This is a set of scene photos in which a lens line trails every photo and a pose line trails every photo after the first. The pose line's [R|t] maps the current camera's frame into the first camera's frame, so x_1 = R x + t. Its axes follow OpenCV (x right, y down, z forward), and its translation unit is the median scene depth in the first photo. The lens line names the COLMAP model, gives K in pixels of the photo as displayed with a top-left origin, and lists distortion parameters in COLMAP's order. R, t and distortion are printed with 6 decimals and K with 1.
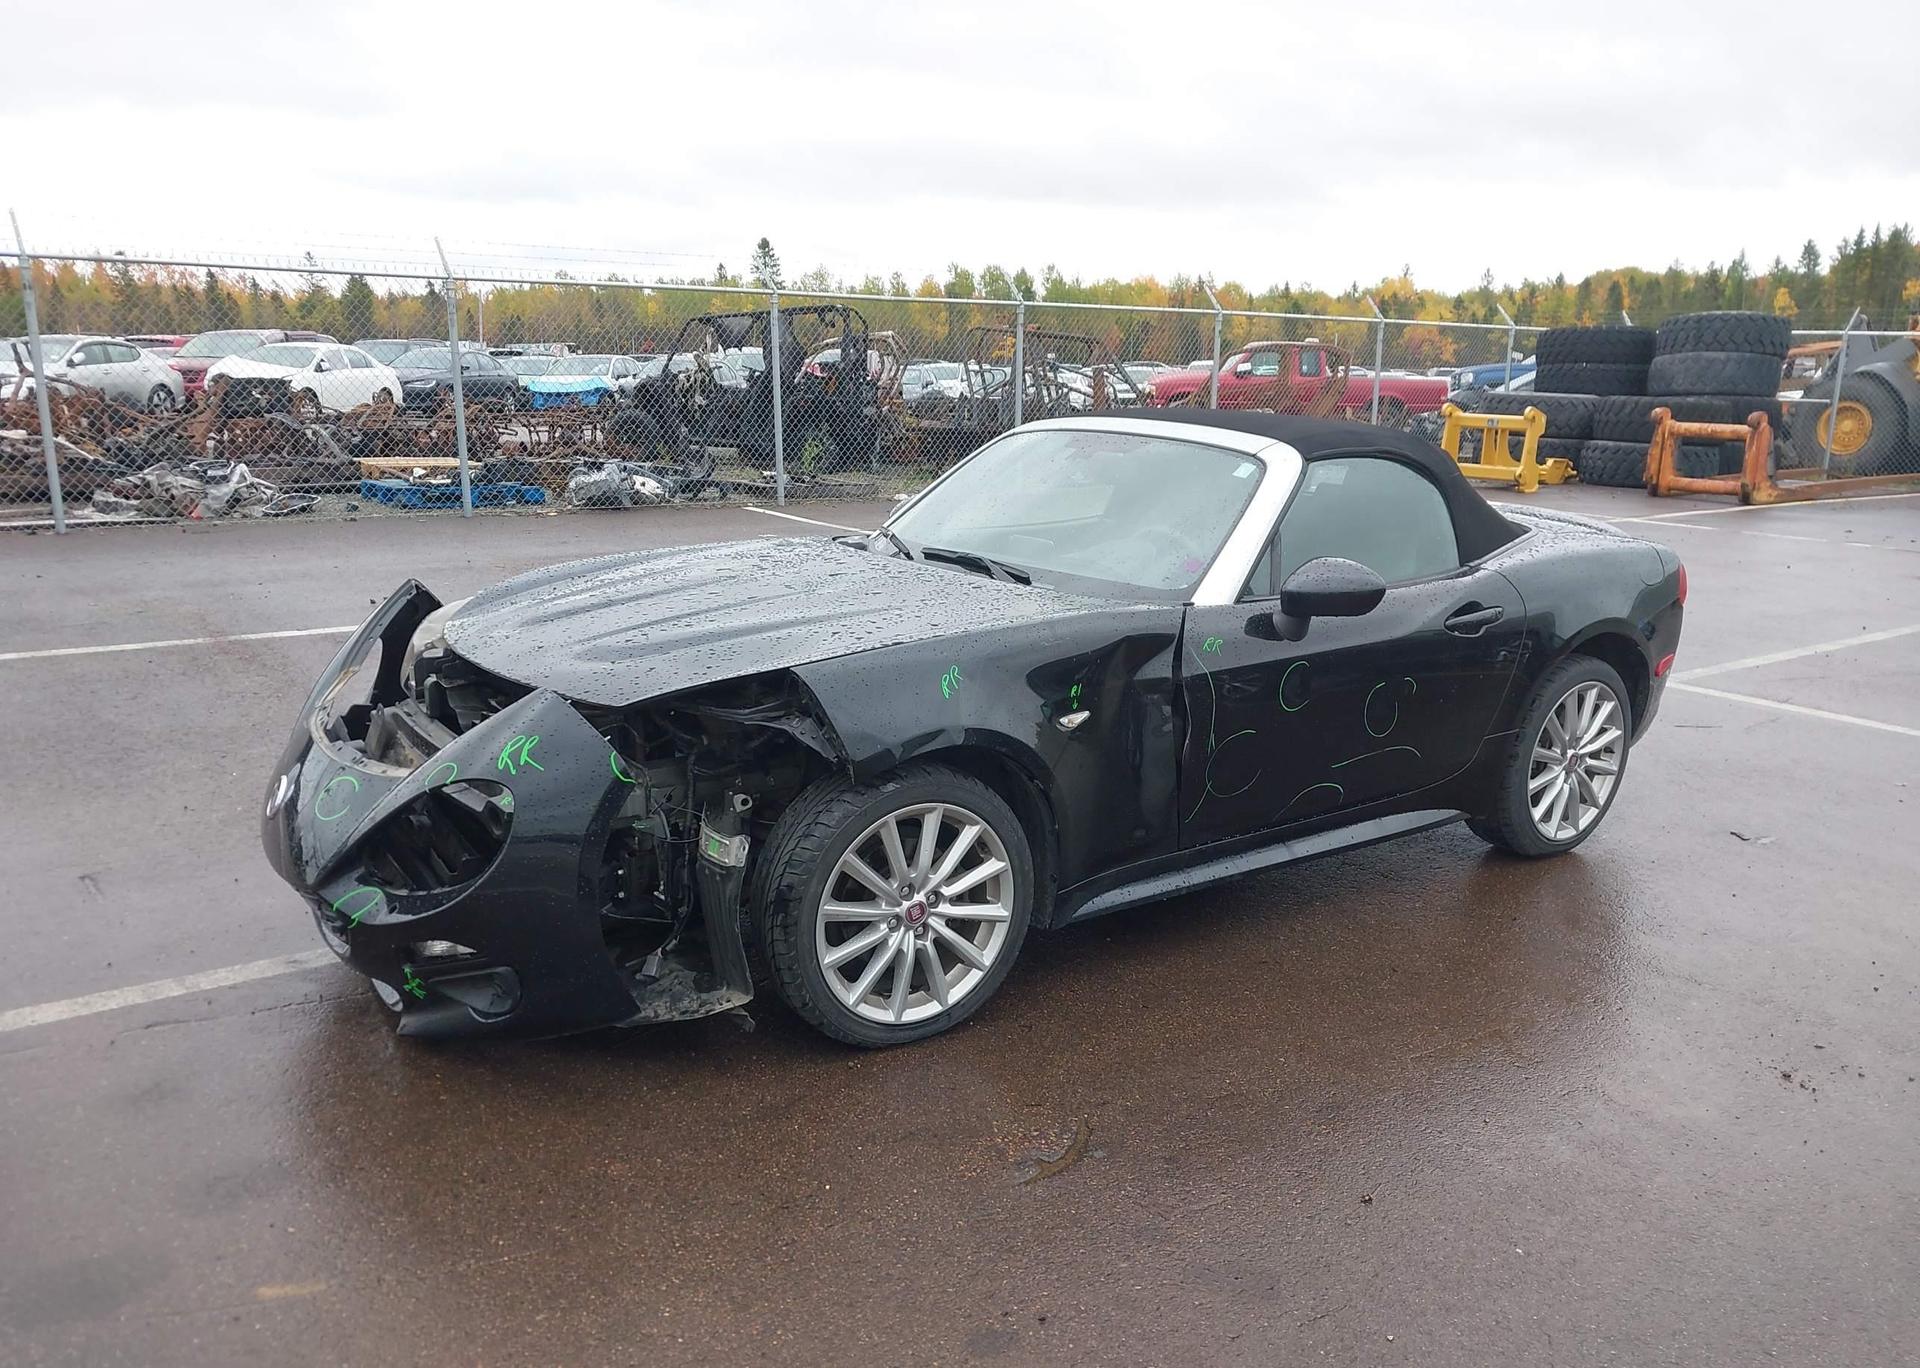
lens RADIAL K [[1520.7, 0, 904.2], [0, 1520.7, 749.4], [0, 0, 1]] dist [0.032315, -0.015702]
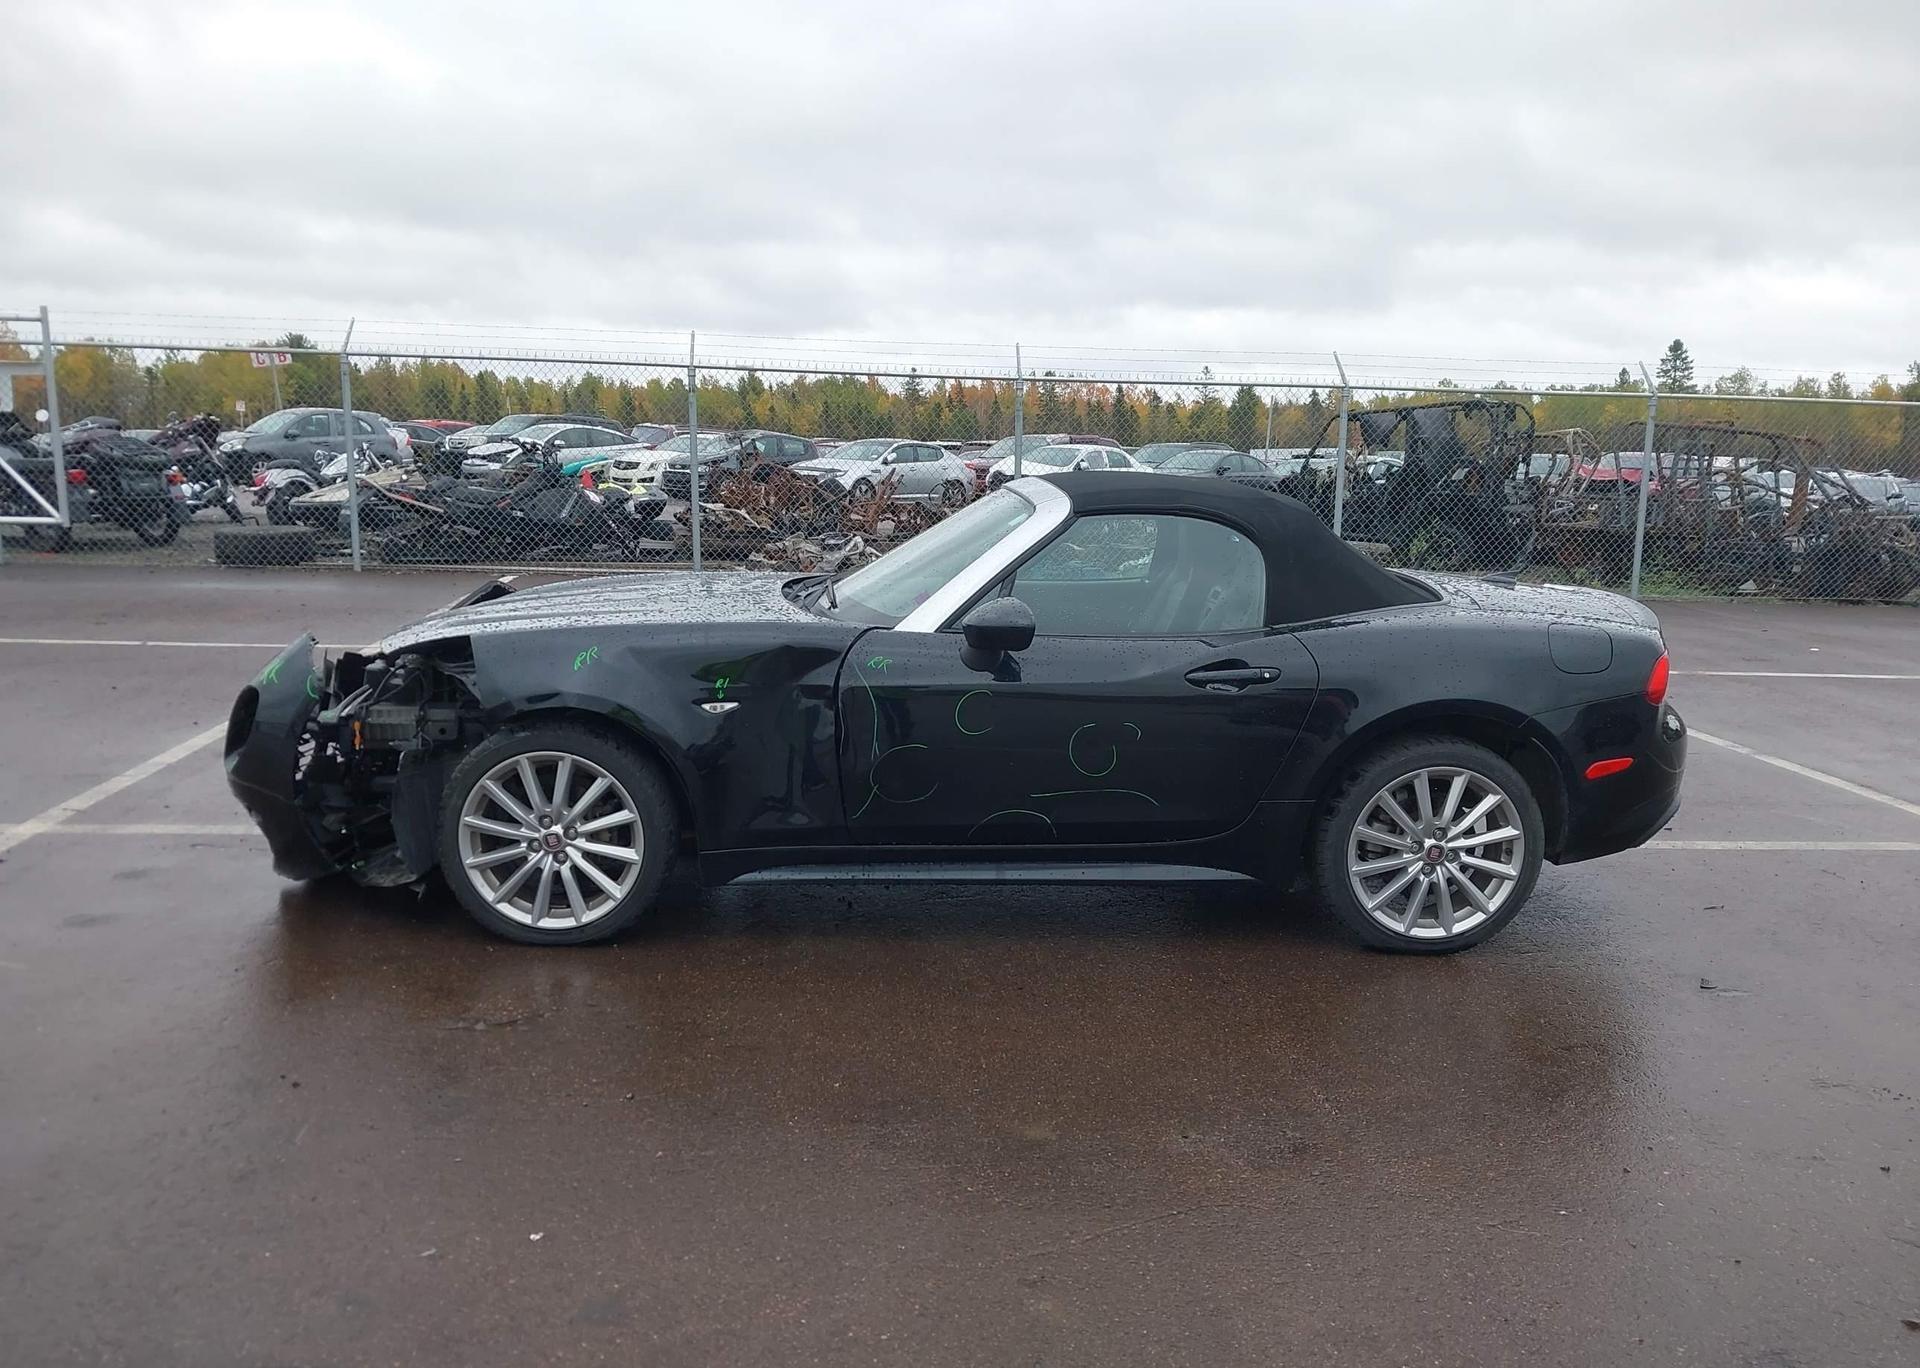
lens RADIAL K [[1520.9, 0, 901.0], [0, 1520.9, 760.6], [0, 0, 1]] dist [0.047353, -0.062973]
pose [[0.847668, 0.114507, -0.518023, 0.370076], [-0.145918, 0.989092, -0.020139, 0.010558], [0.510066, 0.092660, 0.855130, 0.026626]]
